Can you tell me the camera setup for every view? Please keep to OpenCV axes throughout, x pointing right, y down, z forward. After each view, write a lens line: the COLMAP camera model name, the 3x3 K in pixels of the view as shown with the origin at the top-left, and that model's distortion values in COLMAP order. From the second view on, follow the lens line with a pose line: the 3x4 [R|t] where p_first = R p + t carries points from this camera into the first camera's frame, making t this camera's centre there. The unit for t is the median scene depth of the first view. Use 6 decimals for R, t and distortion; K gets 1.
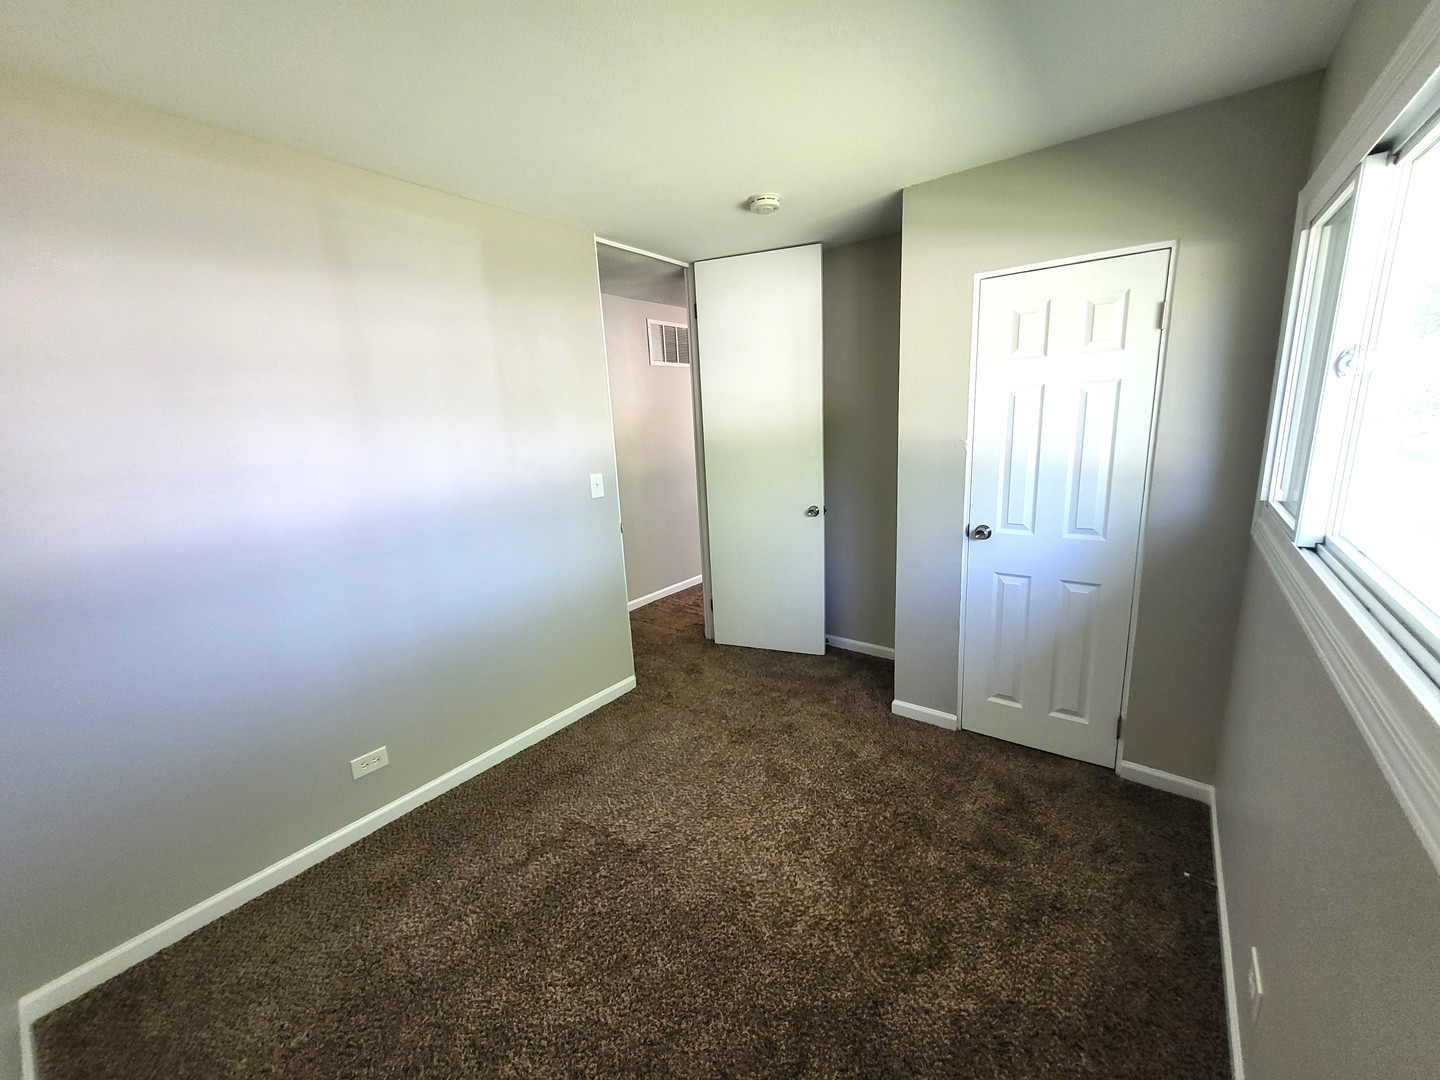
lens RADIAL K [[573.1, 0, 718.4], [0, 573.1, 534.6], [0, 0, 1]] dist [0.000144, 0.000201]
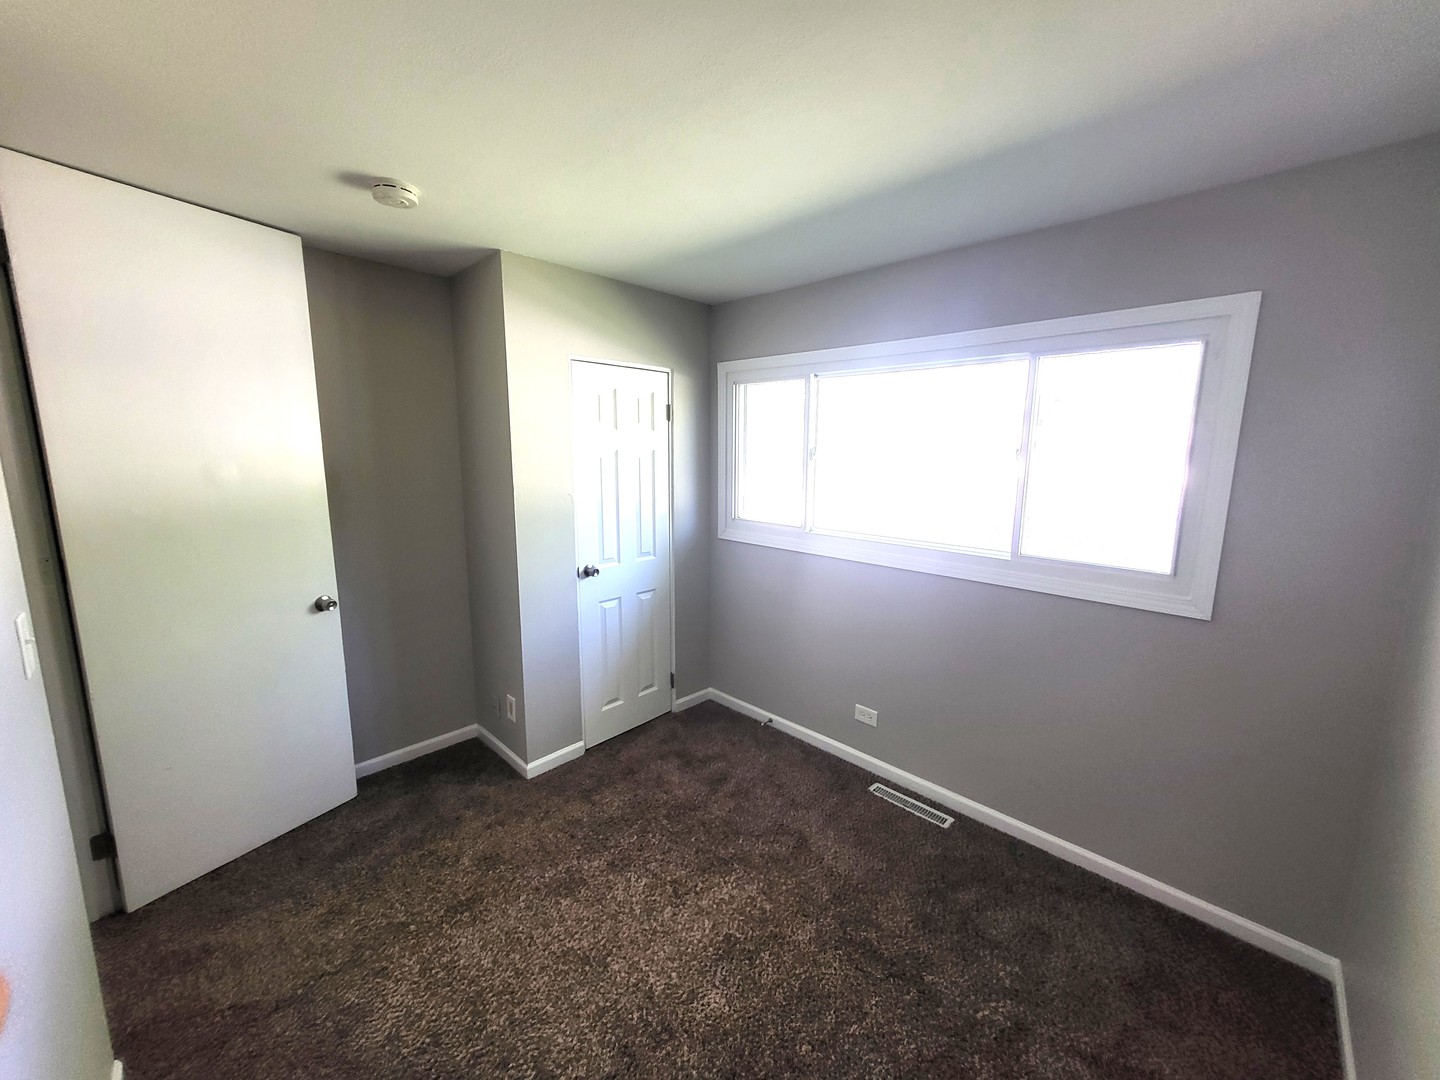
lens RADIAL K [[570.0, 0, 734.1], [0, 570.0, 539.7], [0, 0, 1]] dist [0.000325, -0.000096]
pose [[0.085615, -0.107574, 0.990504, -0.669439], [0.198751, 0.976017, 0.088821, -0.112385], [-0.976303, 0.189260, 0.104942, 0.580101]]
